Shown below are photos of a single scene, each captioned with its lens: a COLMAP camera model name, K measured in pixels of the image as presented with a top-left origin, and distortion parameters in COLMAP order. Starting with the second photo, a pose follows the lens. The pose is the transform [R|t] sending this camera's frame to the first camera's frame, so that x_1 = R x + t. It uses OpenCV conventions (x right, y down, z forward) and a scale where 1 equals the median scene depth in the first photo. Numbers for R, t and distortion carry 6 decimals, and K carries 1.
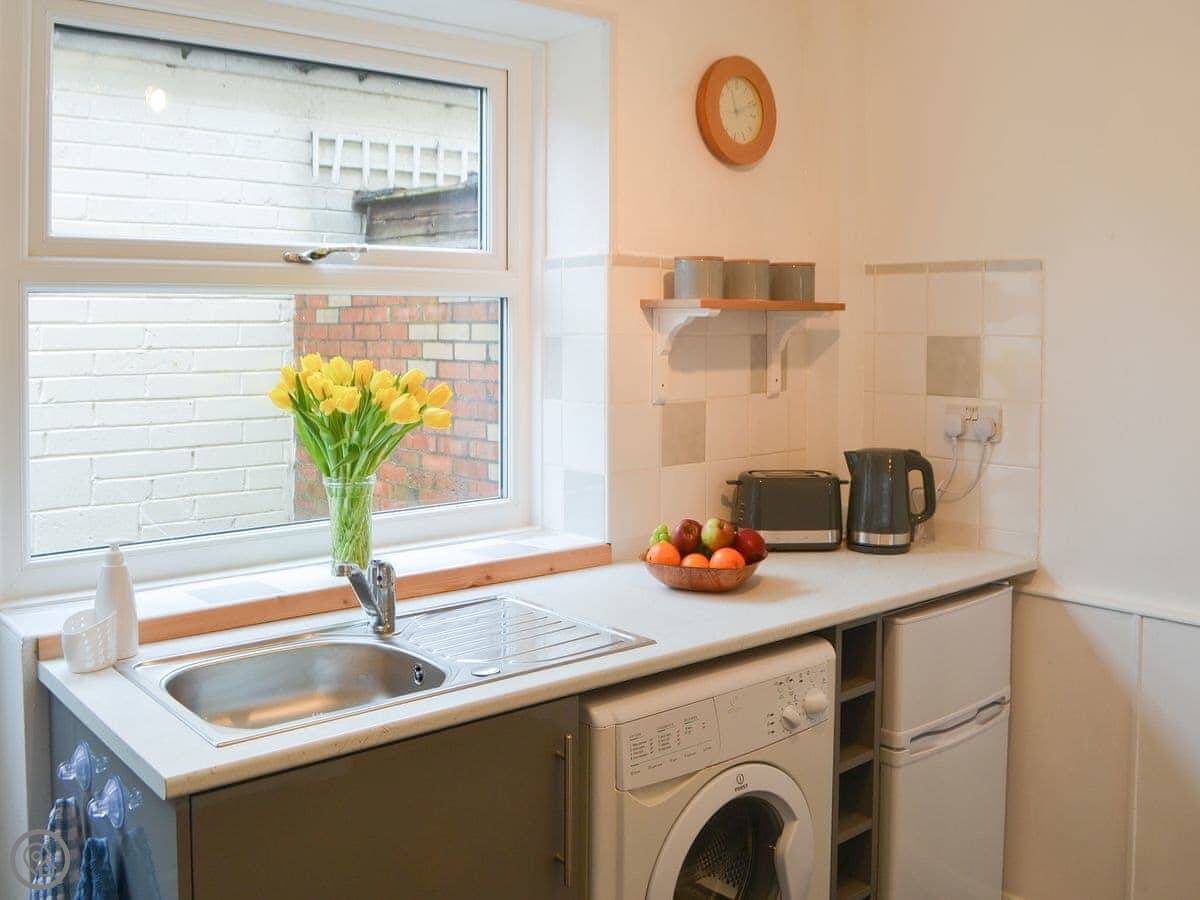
lens RADIAL K [[1126.9, 0, 600.4], [0, 1126.9, 417.5], [0, 0, 1]] dist [-0.052751, -0.000850]
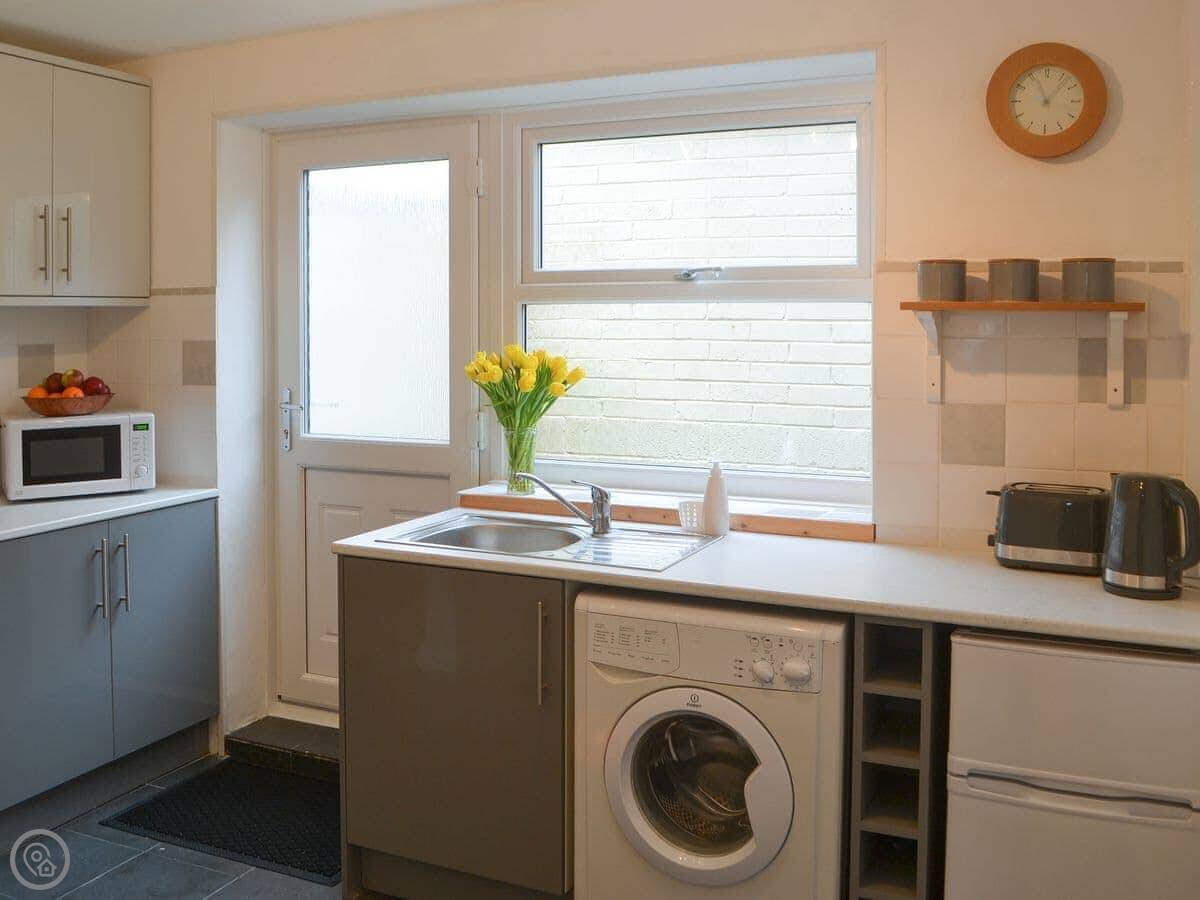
lens RADIAL K [[1131.1, 0, 600.0], [0, 1131.1, 450.0], [0, 0, 1]] dist [-0.057677, -0.008674]
pose [[0.428363, 0.103292, -0.897684, 0.870393], [-0.075808, 0.994051, 0.078206, -0.026411], [0.900421, 0.034551, 0.433645, 0.273453]]
